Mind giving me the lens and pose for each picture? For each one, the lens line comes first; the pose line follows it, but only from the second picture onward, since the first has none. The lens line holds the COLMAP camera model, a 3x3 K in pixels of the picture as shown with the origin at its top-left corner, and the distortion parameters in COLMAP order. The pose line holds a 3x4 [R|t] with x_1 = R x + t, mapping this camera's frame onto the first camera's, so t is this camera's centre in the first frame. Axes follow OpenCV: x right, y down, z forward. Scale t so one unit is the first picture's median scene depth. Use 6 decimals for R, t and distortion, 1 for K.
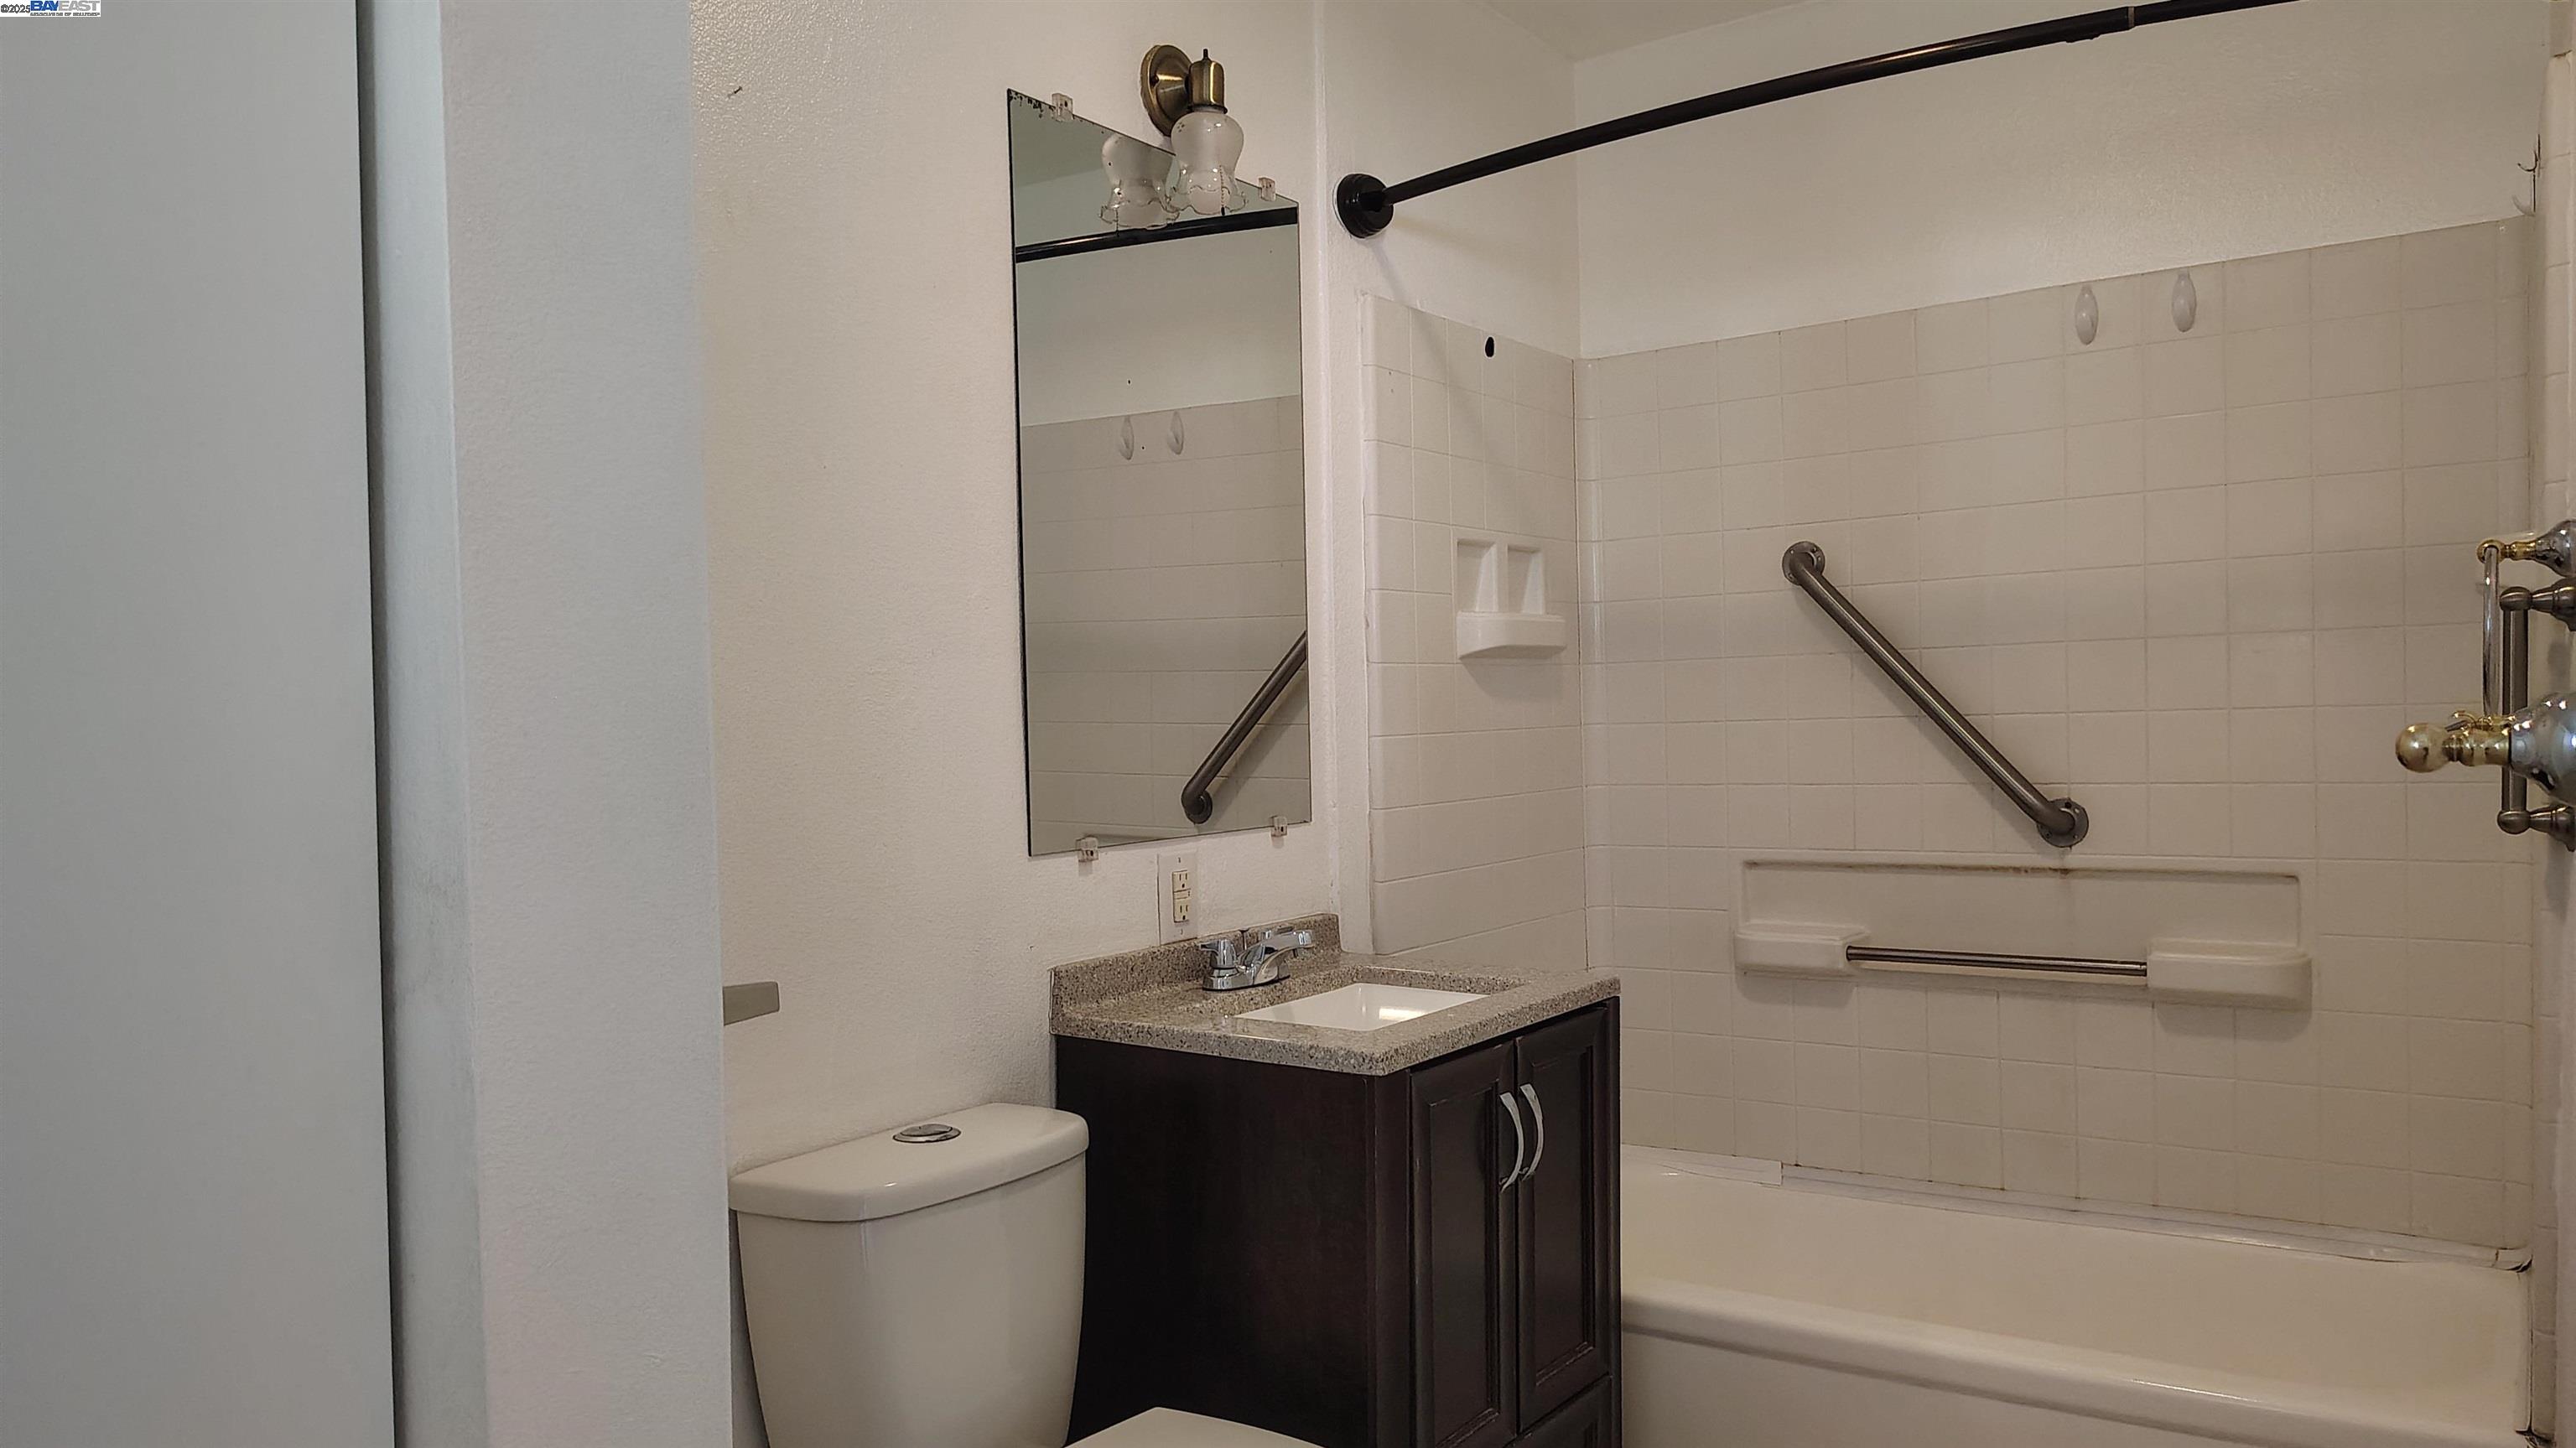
lens RADIAL K [[1778.5, 0, 1288.0], [0, 1778.5, 724.0], [0, 0, 1]] dist [0.082727, -0.131824]
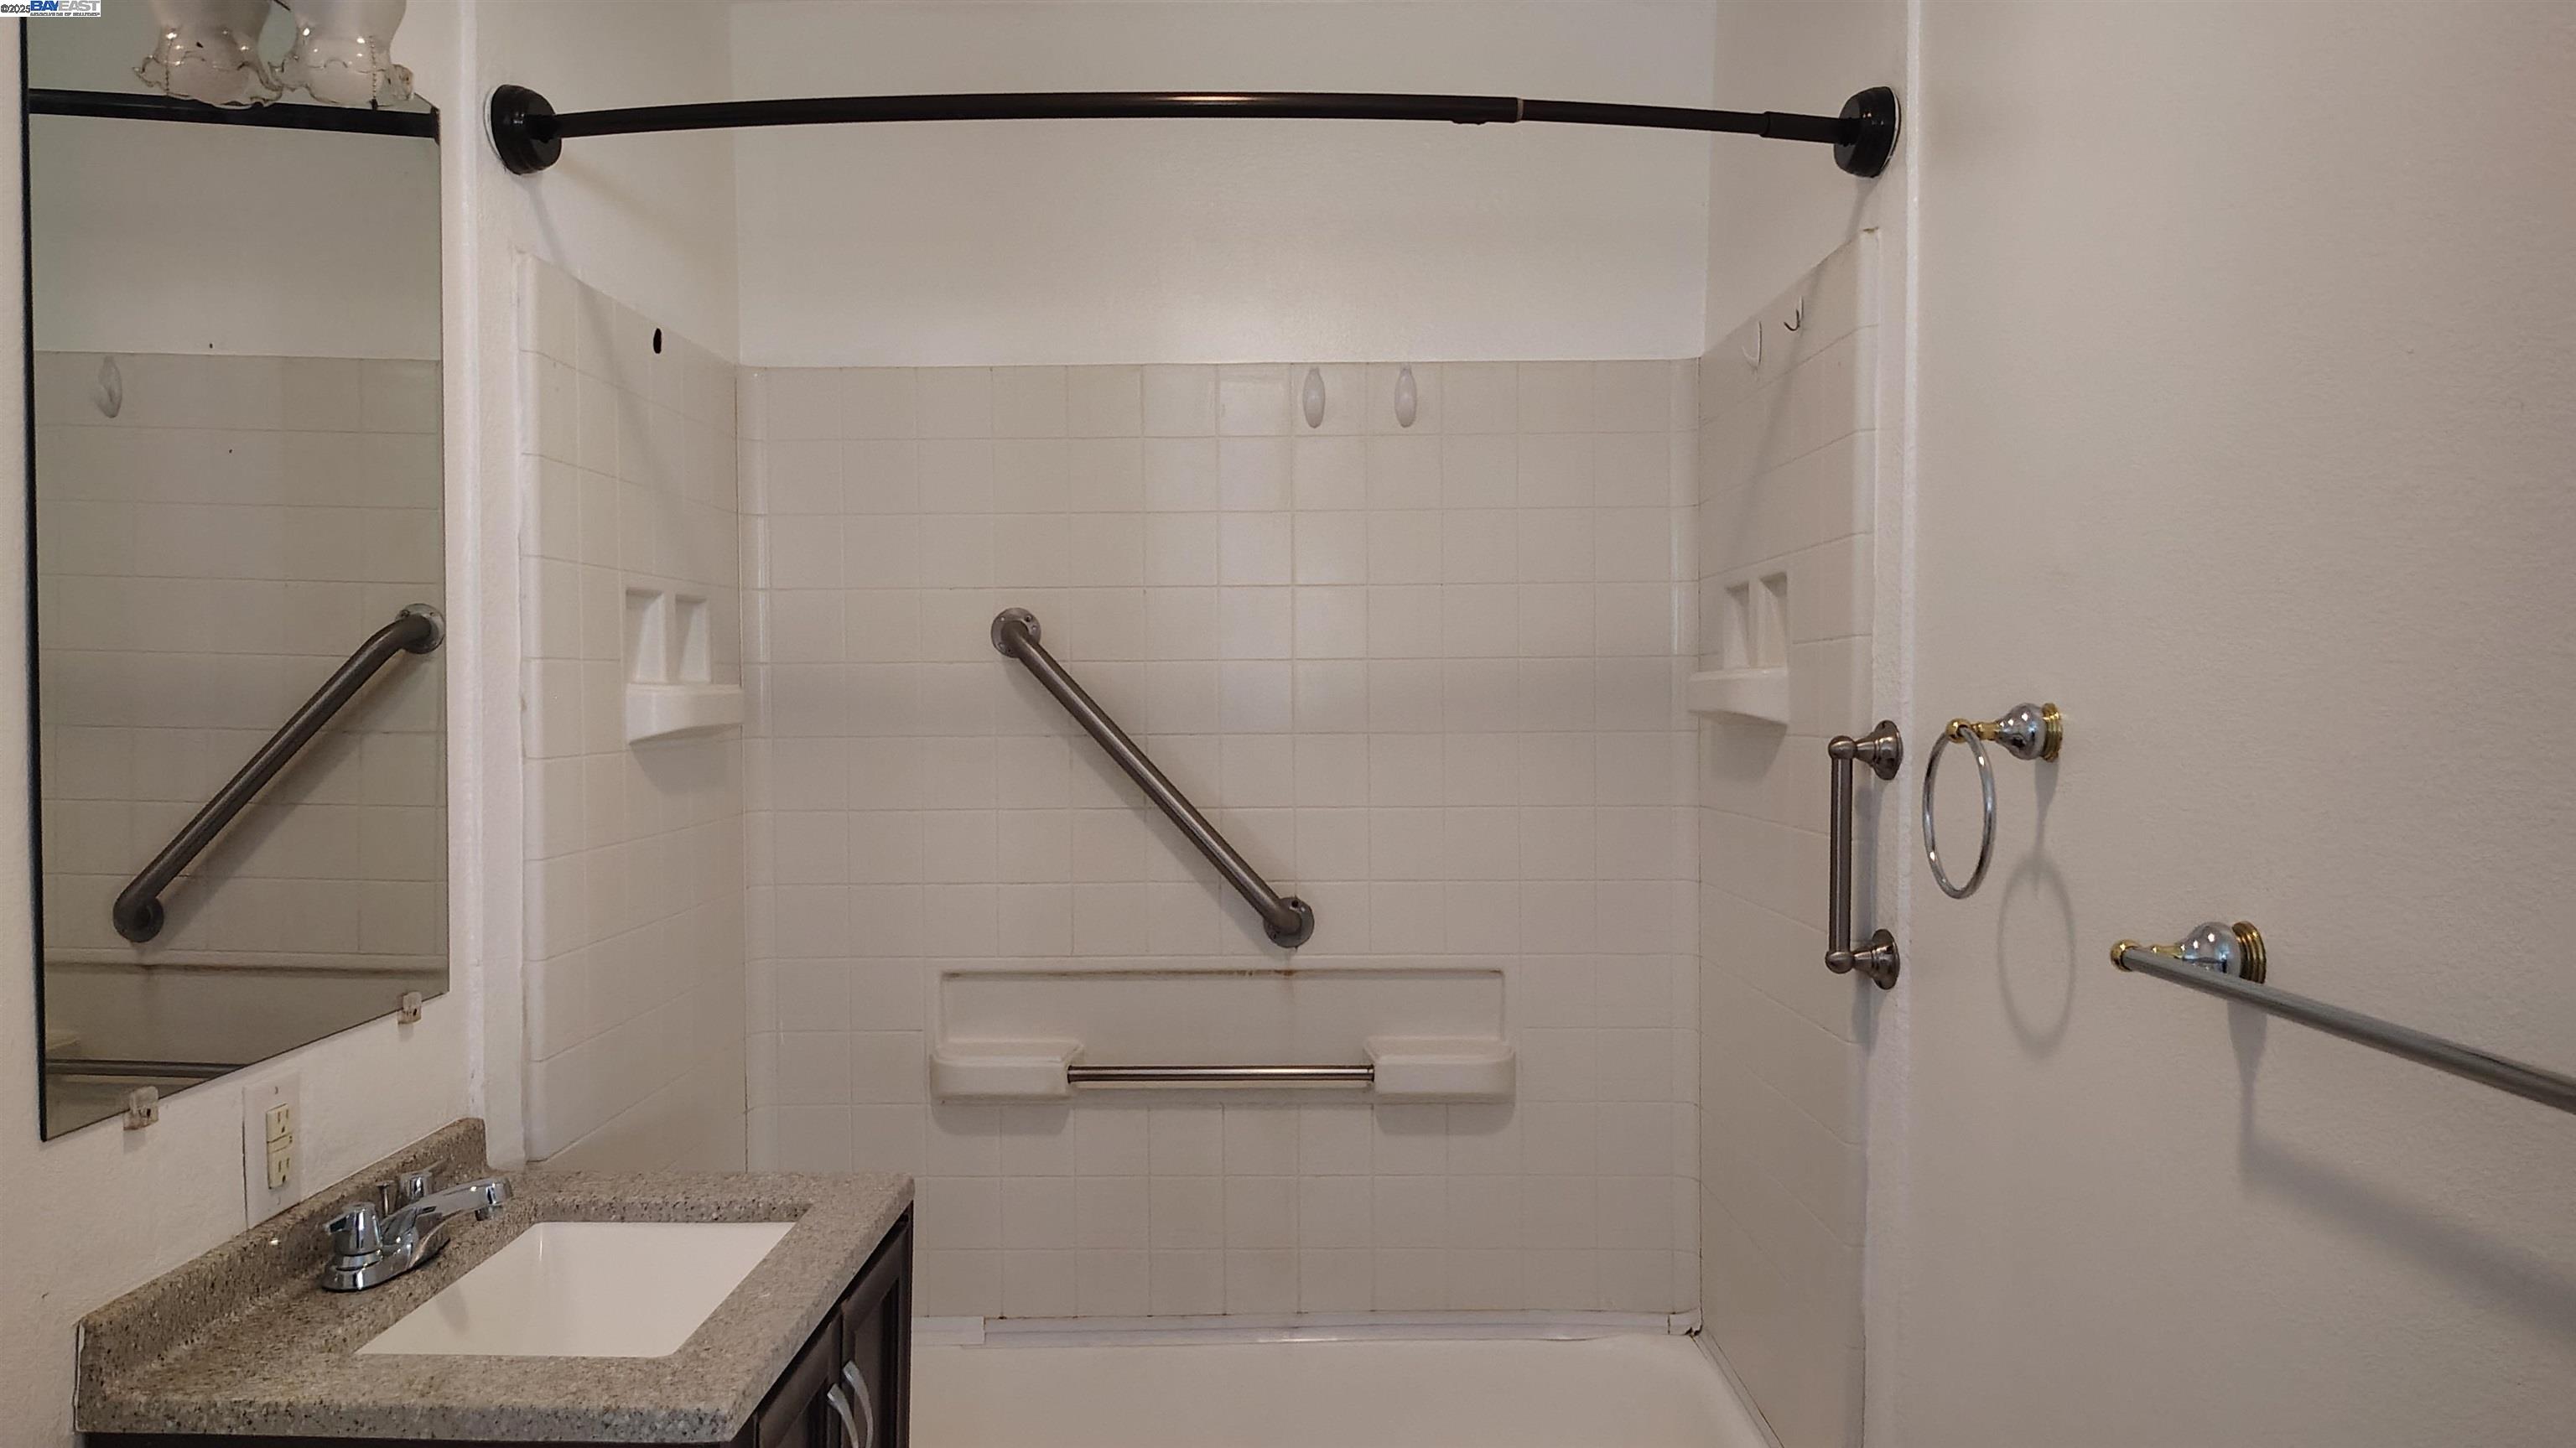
lens RADIAL K [[1774.6, 0, 1288.0], [0, 1774.6, 724.0], [0, 0, 1]] dist [0.047322, -0.063051]
pose [[0.823074, 0.009285, 0.567859, -0.110736], [-0.013143, 0.999910, 0.002701, -0.054460], [-0.567783, -0.009686, 0.823121, 0.221820]]
